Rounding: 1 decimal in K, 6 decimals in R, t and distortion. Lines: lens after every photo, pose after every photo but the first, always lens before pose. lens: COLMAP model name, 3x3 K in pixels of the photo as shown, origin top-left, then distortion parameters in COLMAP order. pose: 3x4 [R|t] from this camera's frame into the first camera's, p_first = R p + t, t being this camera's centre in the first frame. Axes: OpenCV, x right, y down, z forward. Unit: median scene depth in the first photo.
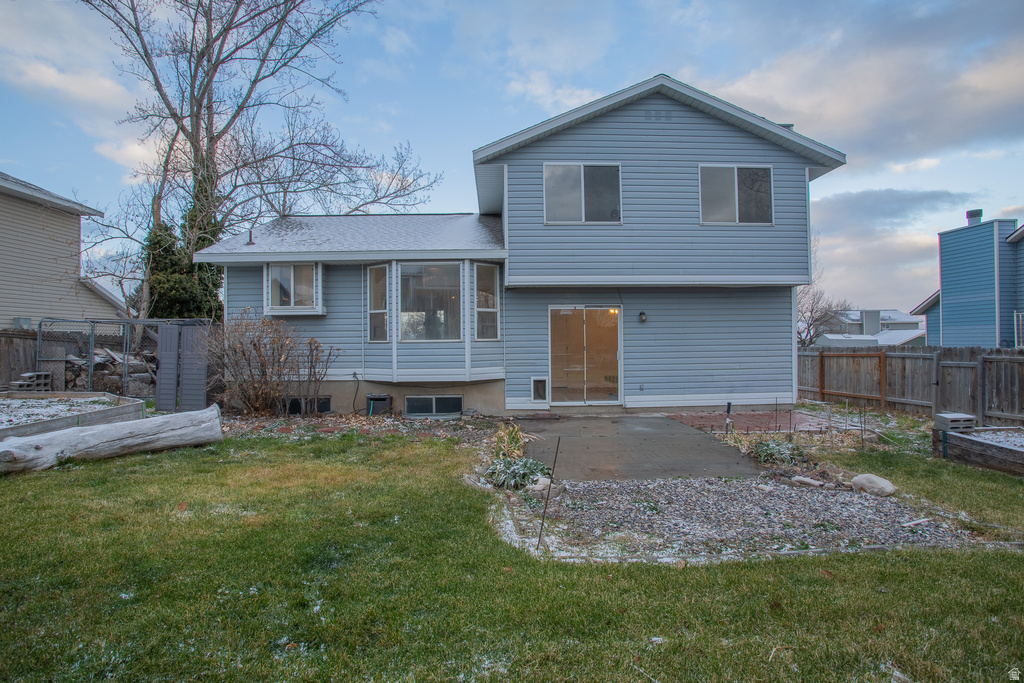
lens RADIAL K [[501.6, 0, 509.5], [0, 501.6, 338.6], [0, 0, 1]] dist [-0.061495, 0.024026]
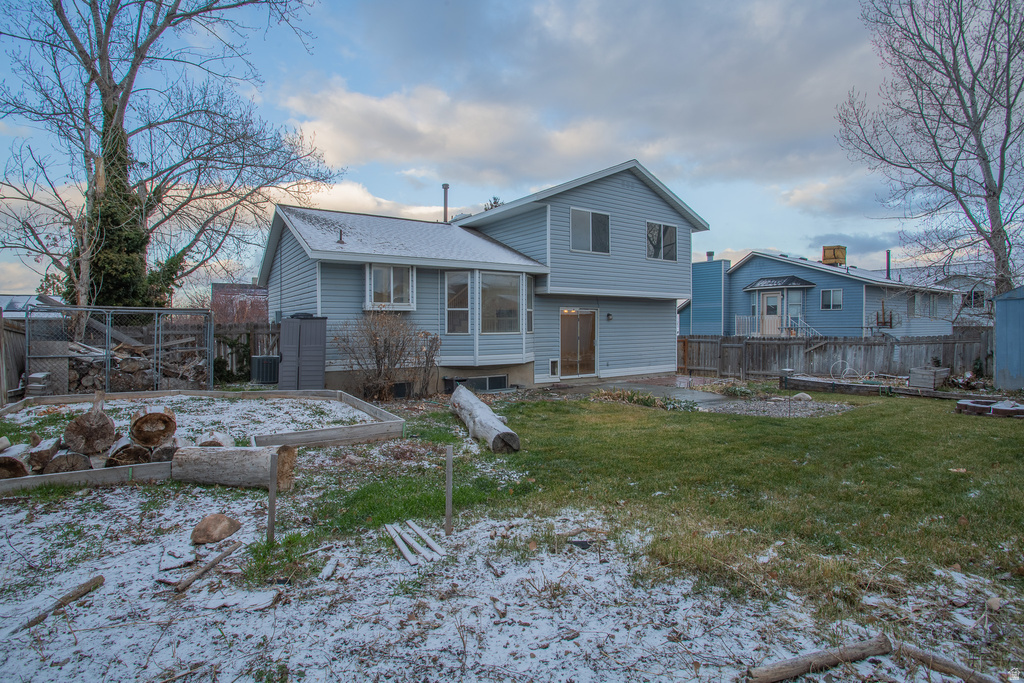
lens RADIAL K [[501.6, 0, 510.6], [0, 501.6, 338.2], [0, 0, 1]] dist [-0.061495, 0.024026]
pose [[0.847370, -0.006934, 0.530958, -0.789802], [-0.006787, 0.999692, 0.023887, -0.013303], [-0.530960, -0.023845, 0.847062, -0.112965]]
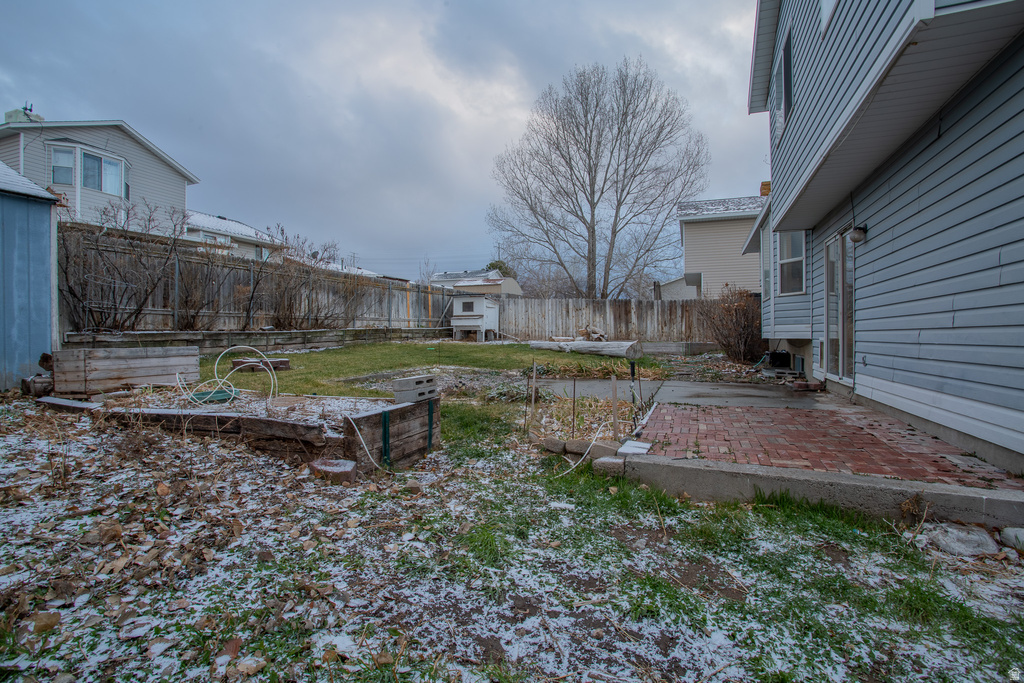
lens RADIAL K [[501.6, 0, 509.3], [0, 501.6, 335.6], [0, 0, 1]] dist [-0.061495, 0.024026]
pose [[-0.380860, 0.012349, -0.924550, 0.933711], [0.009488, 0.999910, 0.009447, 0.062712], [0.924584, -0.005174, -0.380943, 0.854806]]
